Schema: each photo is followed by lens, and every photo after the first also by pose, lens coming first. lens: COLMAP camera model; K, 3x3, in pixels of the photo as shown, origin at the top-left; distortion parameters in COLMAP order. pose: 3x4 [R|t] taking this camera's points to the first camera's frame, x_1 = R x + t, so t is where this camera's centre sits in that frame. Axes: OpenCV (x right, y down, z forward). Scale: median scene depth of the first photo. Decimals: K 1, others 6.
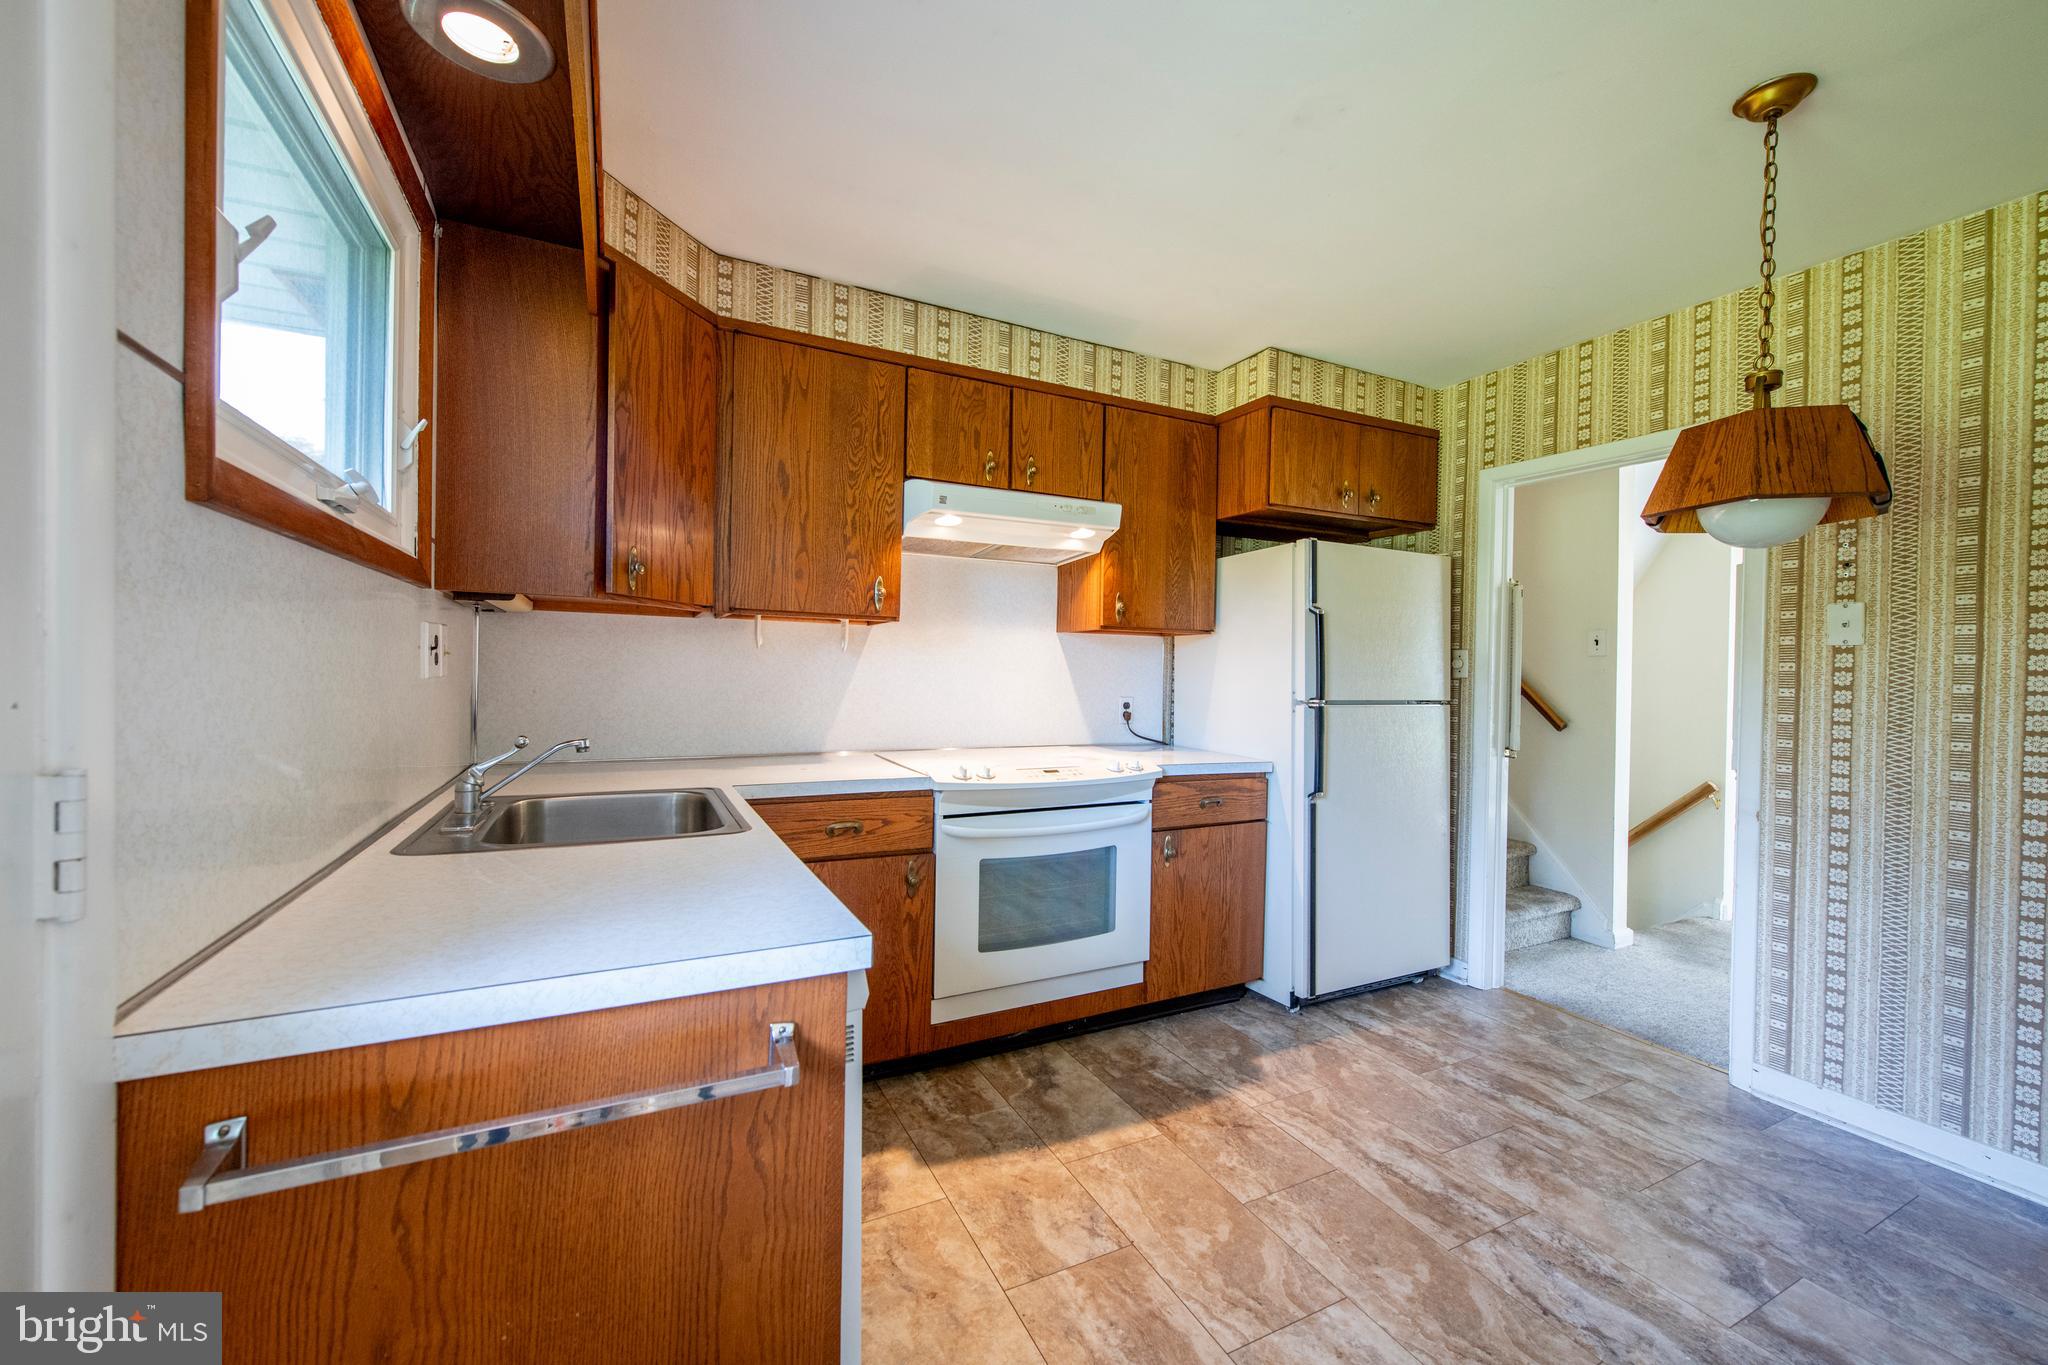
lens RADIAL K [[815.3, 0, 1010.9], [0, 815.3, 674.3], [0, 0, 1]] dist [-0.004291, -0.003045]
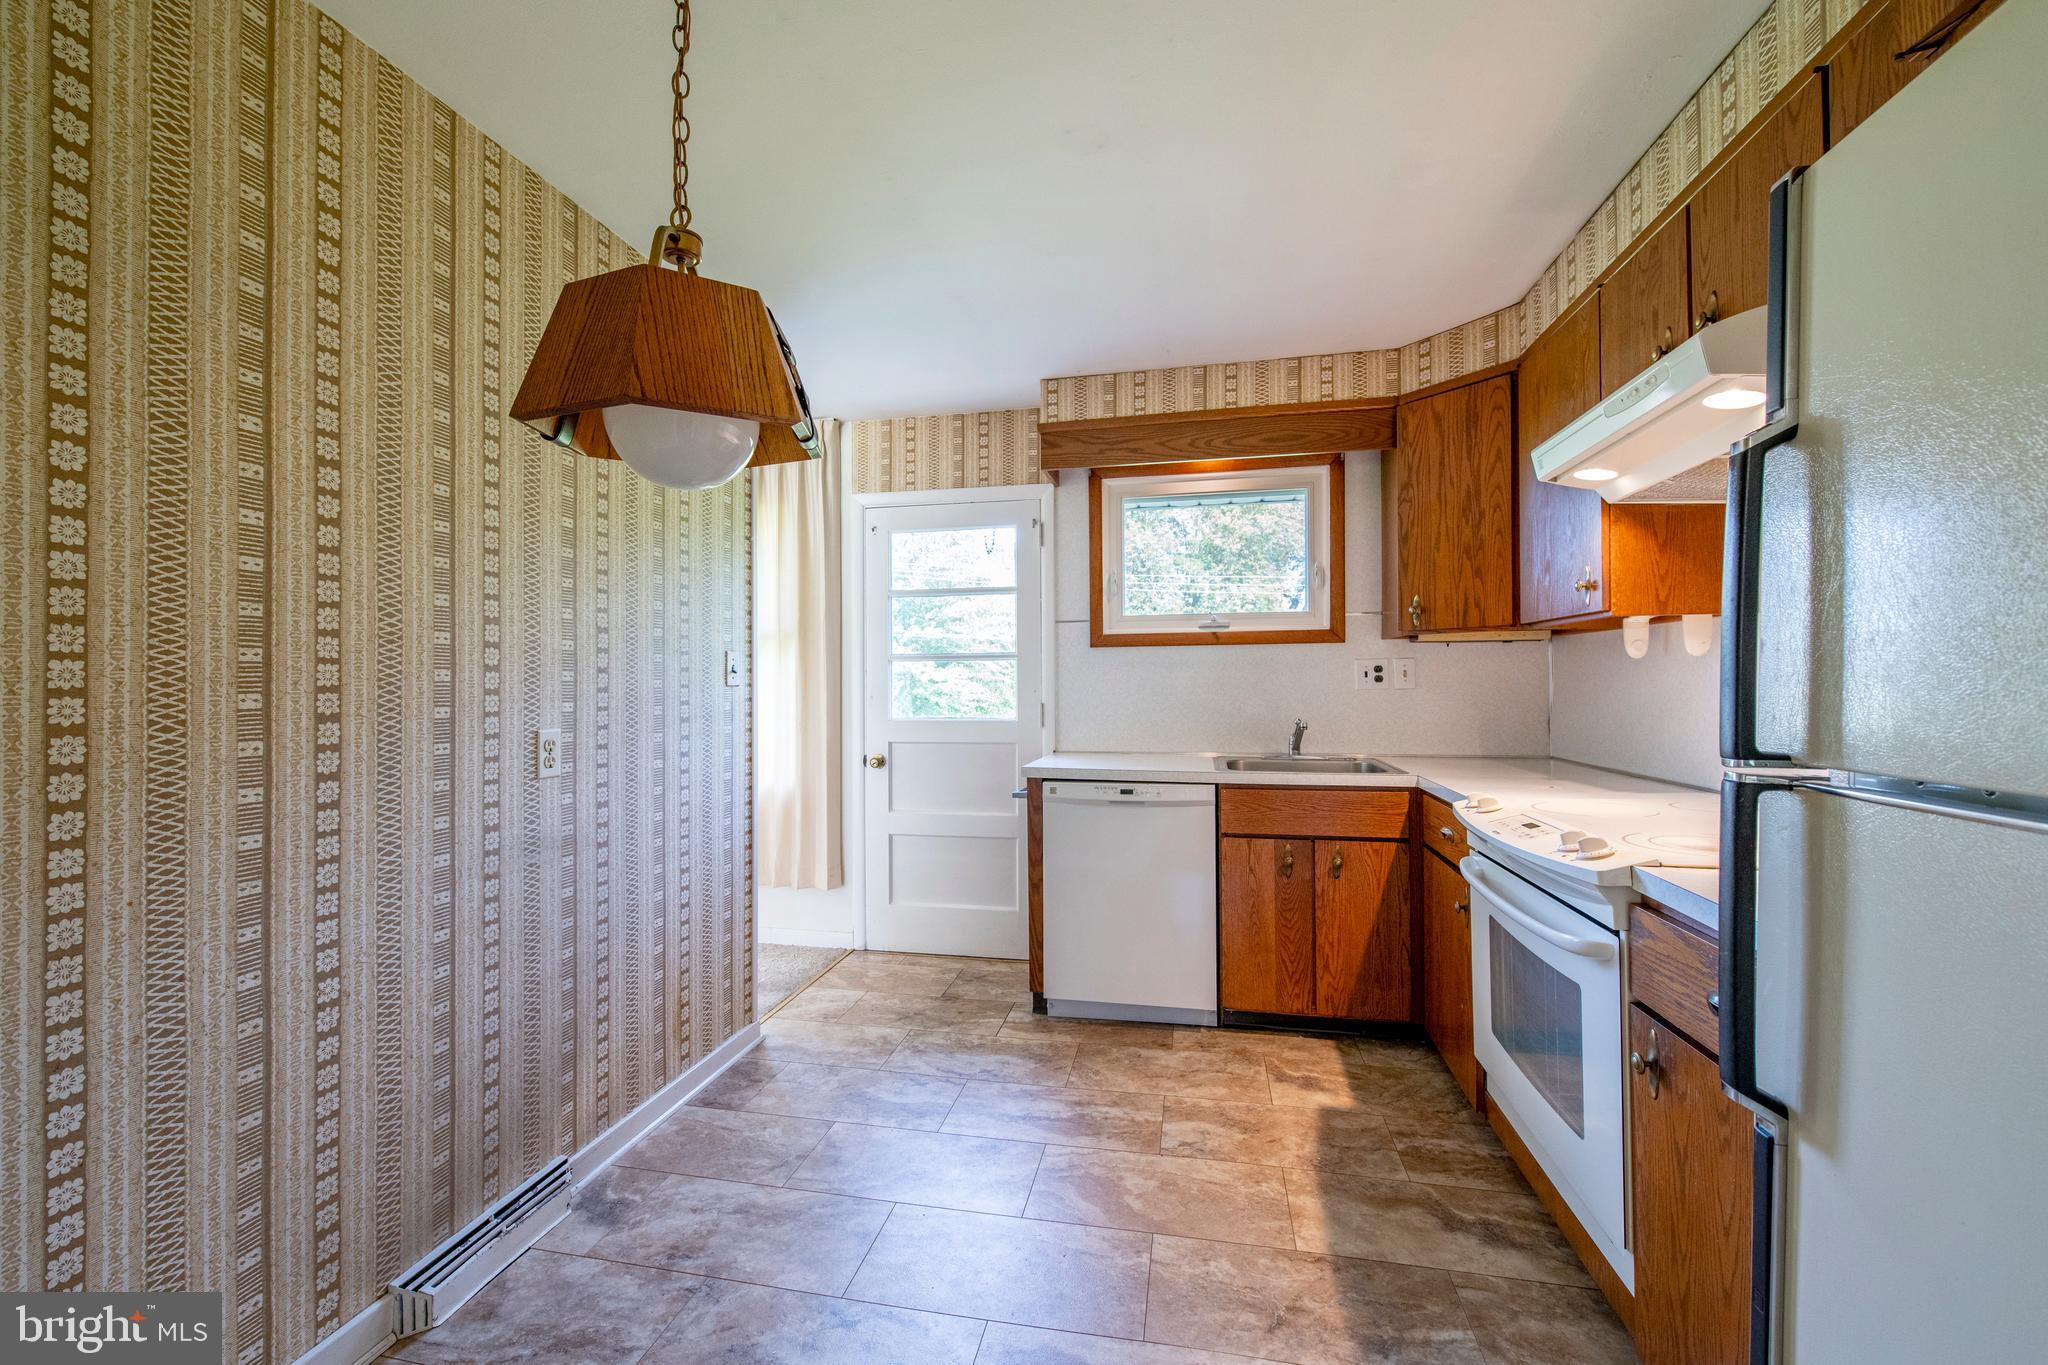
lens RADIAL K [[815.3, 0, 1022.0], [0, 815.3, 689.1], [0, 0, 1]] dist [-0.004291, -0.003045]
pose [[-0.631256, -0.010448, -0.775504, 0.978576], [-0.006591, 0.999945, -0.008108, 0.017093], [0.775546, -0.000007, -0.631291, 1.283932]]
